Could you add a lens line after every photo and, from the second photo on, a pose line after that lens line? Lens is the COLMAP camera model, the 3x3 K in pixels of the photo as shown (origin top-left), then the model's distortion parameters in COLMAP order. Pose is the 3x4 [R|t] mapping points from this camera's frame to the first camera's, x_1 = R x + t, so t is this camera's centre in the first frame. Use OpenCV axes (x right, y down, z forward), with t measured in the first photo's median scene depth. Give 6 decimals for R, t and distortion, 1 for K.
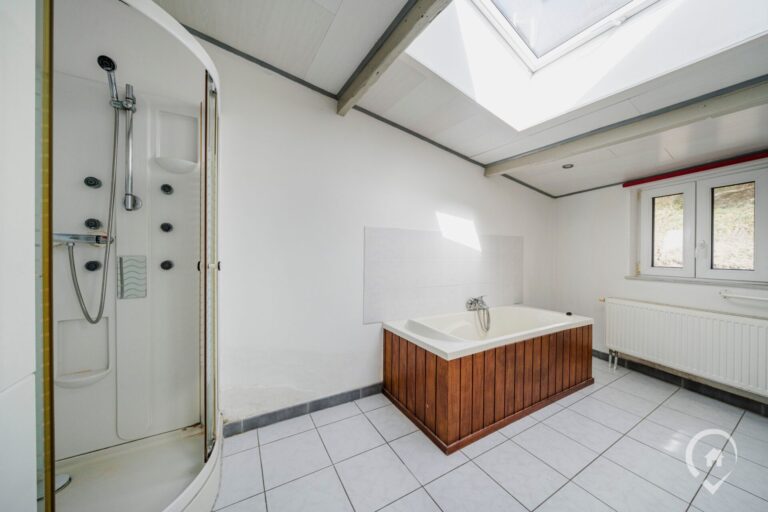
lens RADIAL K [[259.7, 0, 381.5], [0, 259.7, 255.8], [0, 0, 1]] dist [-0.003241, -0.000208]
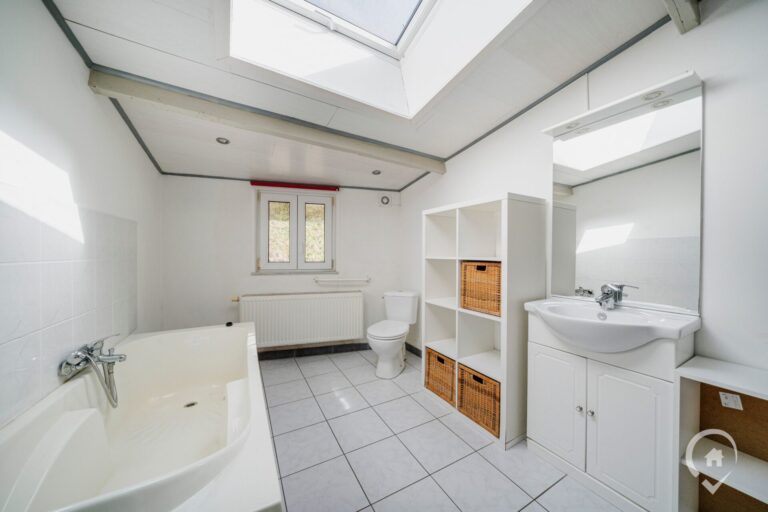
lens RADIAL K [[259.7, 0, 383.1], [0, 259.7, 255.4], [0, 0, 1]] dist [-0.003241, -0.000208]
pose [[0.011406, -0.013819, 0.999839, -0.081670], [-0.000916, 0.999904, 0.013831, -0.003779], [-0.999935, -0.001074, 0.011392, 0.508623]]
